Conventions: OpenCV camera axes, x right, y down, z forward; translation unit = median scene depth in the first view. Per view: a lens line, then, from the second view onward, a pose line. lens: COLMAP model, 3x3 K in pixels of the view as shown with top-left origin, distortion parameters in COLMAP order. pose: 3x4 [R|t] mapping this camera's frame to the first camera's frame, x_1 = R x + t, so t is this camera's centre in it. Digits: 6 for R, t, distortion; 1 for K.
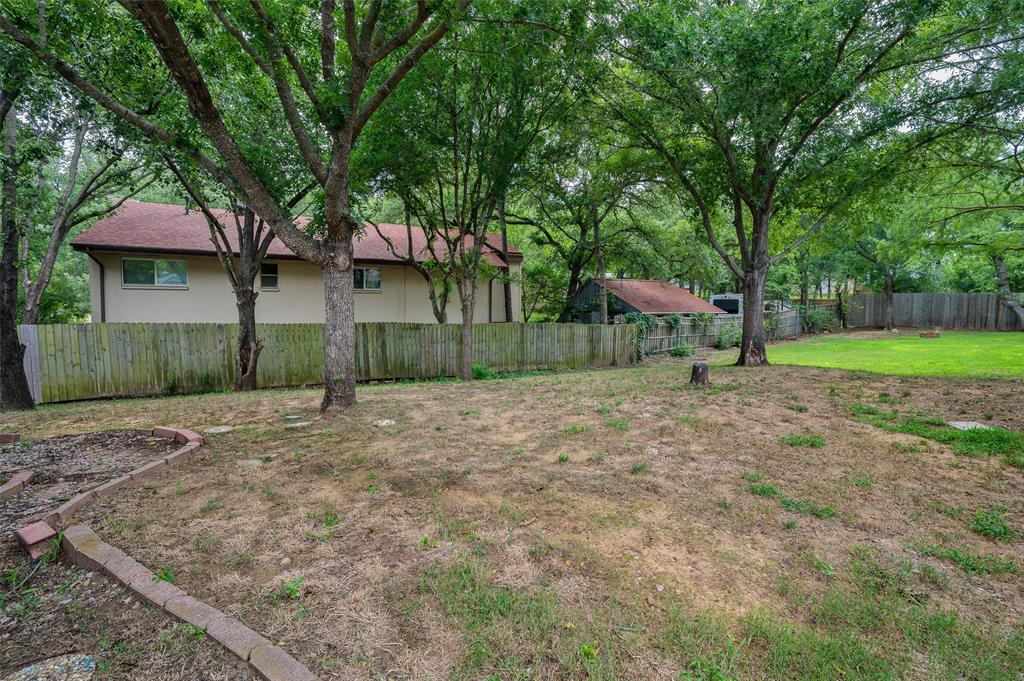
lens RADIAL K [[407.1, 0, 514.7], [0, 407.1, 345.4], [0, 0, 1]] dist [0.000136, -0.000012]
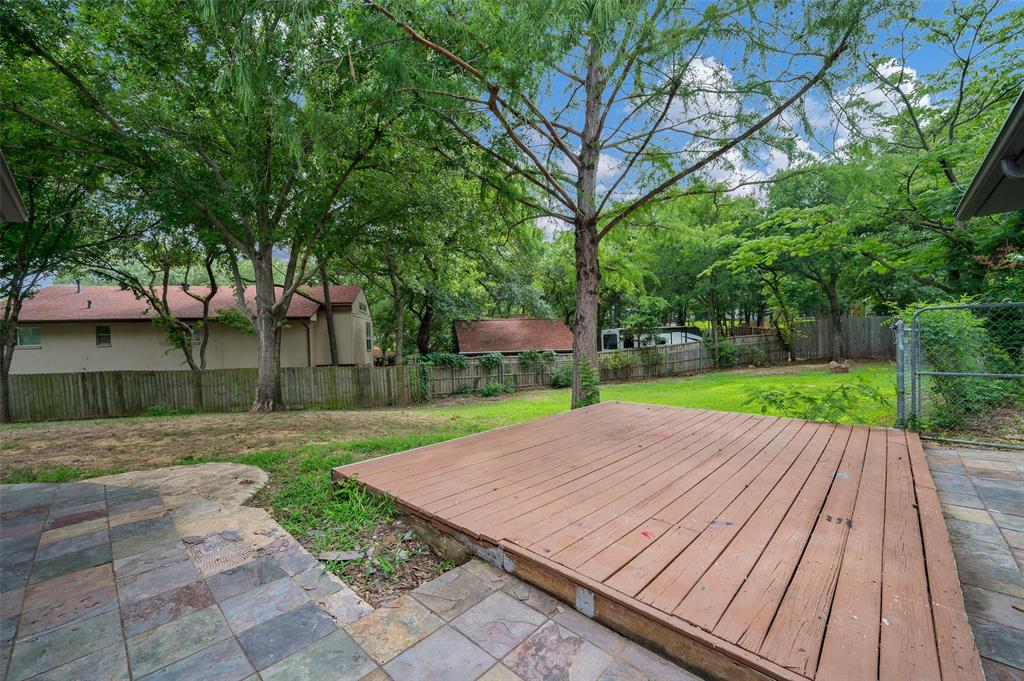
lens RADIAL K [[407.1, 0, 514.7], [0, 407.1, 345.4], [0, 0, 1]] dist [0.000136, -0.000012]
pose [[0.965755, -0.032785, -0.257374, 0.831637], [0.009261, 0.995708, -0.092086, -0.005600], [0.259289, 0.086549, 0.961914, 0.074046]]
